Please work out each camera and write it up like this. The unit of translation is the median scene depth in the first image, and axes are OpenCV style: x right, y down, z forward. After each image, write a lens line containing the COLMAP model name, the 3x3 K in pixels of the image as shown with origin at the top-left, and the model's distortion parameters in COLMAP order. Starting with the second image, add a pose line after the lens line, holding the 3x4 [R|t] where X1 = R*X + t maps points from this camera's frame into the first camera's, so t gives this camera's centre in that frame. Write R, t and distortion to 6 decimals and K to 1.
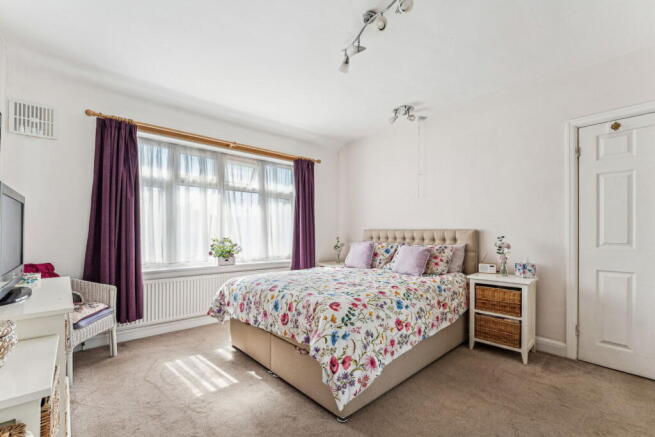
lens RADIAL K [[280.5, 0, 326.7], [0, 280.5, 231.1], [0, 0, 1]] dist [-0.021625, -0.000025]
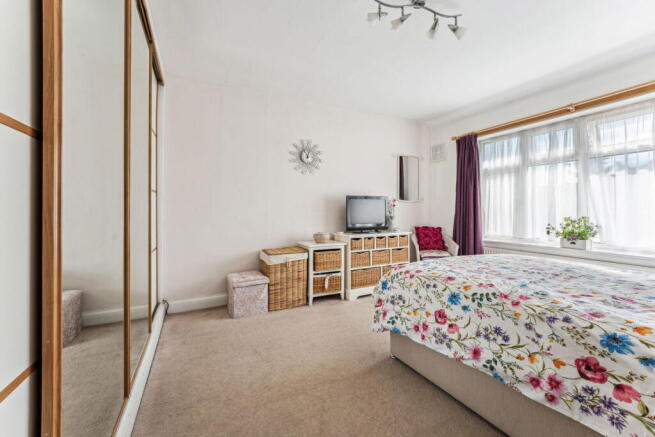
lens RADIAL K [[274.8, 0, 328.1], [0, 274.8, 211.9], [0, 0, 1]] dist [-0.020972, -0.000007]
pose [[-0.267964, -0.002985, -0.963424, 0.769443], [0.003537, 0.999985, -0.004082, 0.011753], [0.963422, -0.004502, -0.267950, 0.598177]]
